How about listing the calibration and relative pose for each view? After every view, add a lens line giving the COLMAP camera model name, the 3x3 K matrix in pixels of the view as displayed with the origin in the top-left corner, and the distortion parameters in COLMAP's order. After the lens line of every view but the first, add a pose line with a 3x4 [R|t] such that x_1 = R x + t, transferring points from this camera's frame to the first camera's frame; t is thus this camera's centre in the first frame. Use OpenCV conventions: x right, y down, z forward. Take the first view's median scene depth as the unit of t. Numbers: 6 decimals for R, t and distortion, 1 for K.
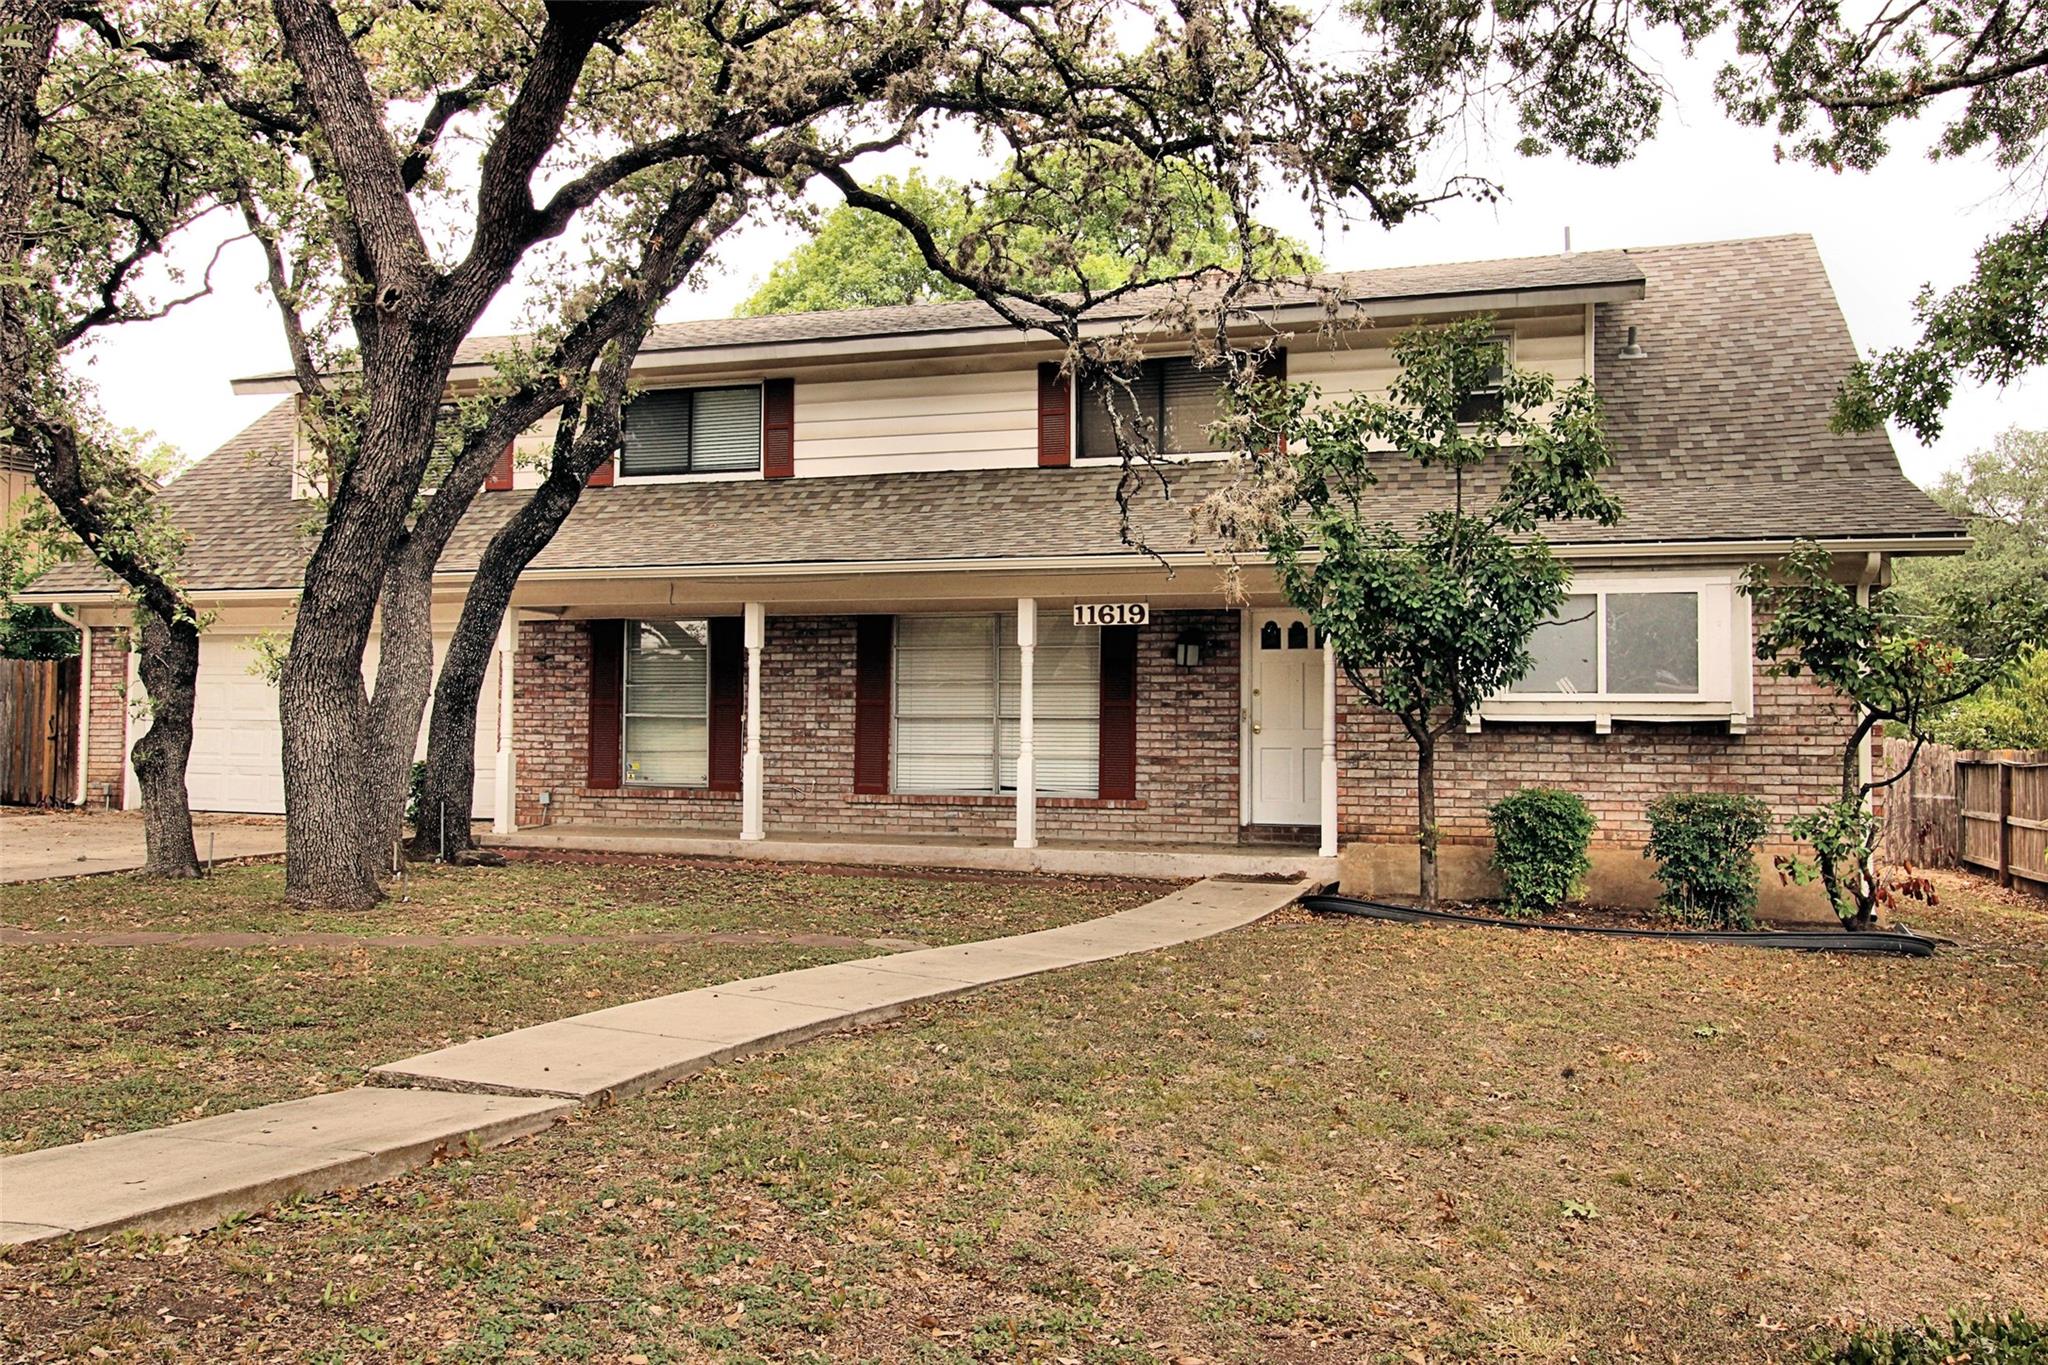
lens RADIAL K [[1668.0, 0, 1026.0], [0, 1668.0, 684.2], [0, 0, 1]] dist [-0.001244, -0.001133]
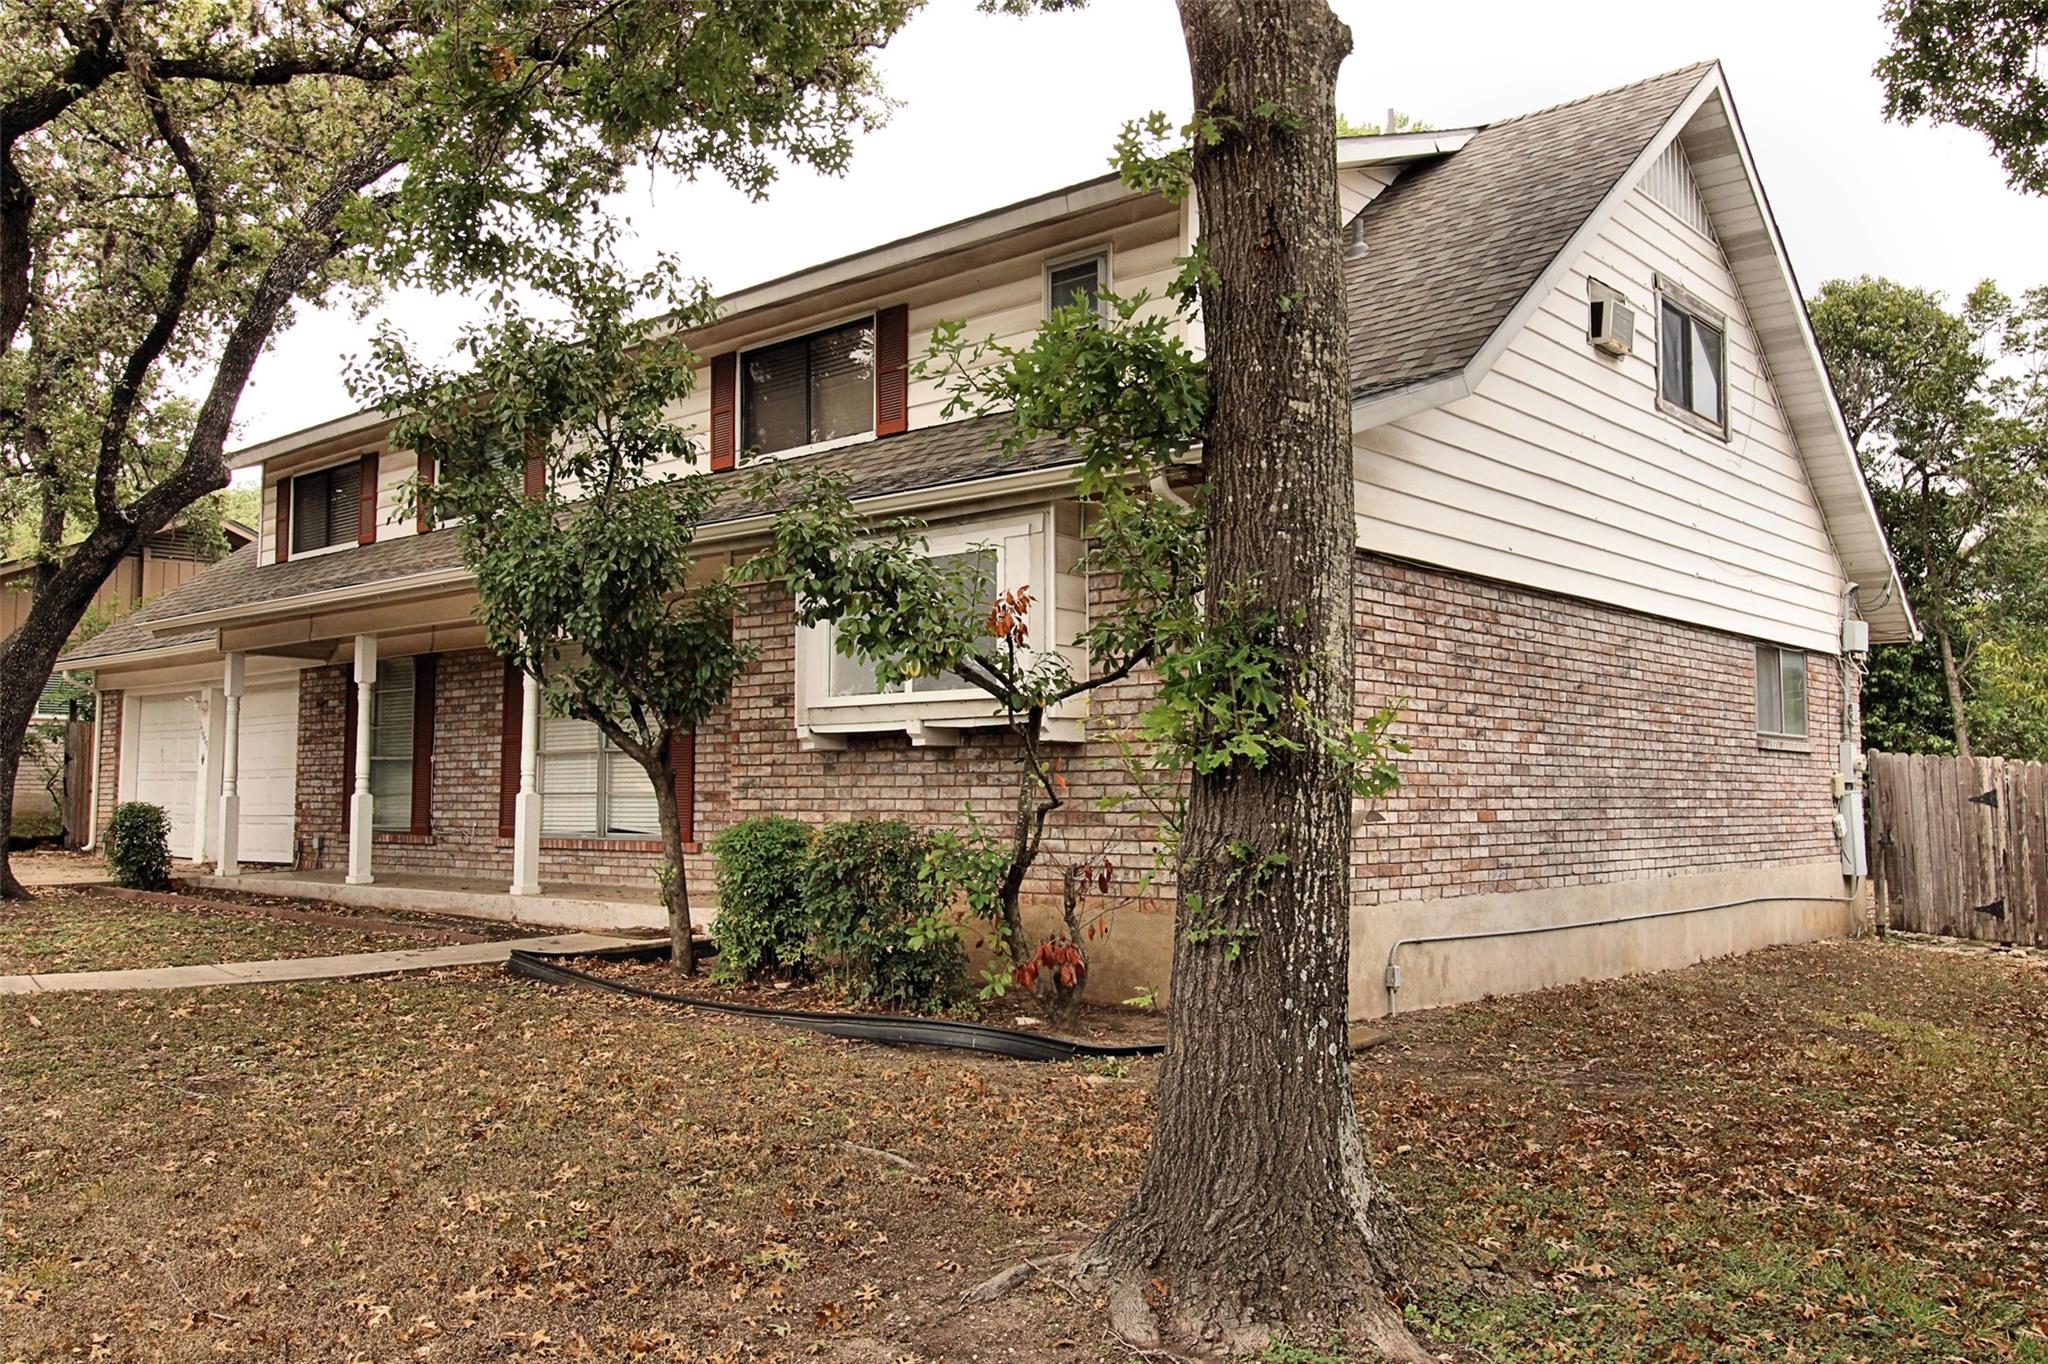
lens RADIAL K [[1668.0, 0, 1023.9], [0, 1668.0, 680.0], [0, 0, 1]] dist [-0.001244, -0.001133]
pose [[0.920219, -0.036745, -0.389675, 0.637338], [0.019287, 0.998631, -0.048619, 0.035000], [0.390928, 0.037225, 0.919668, 0.309350]]
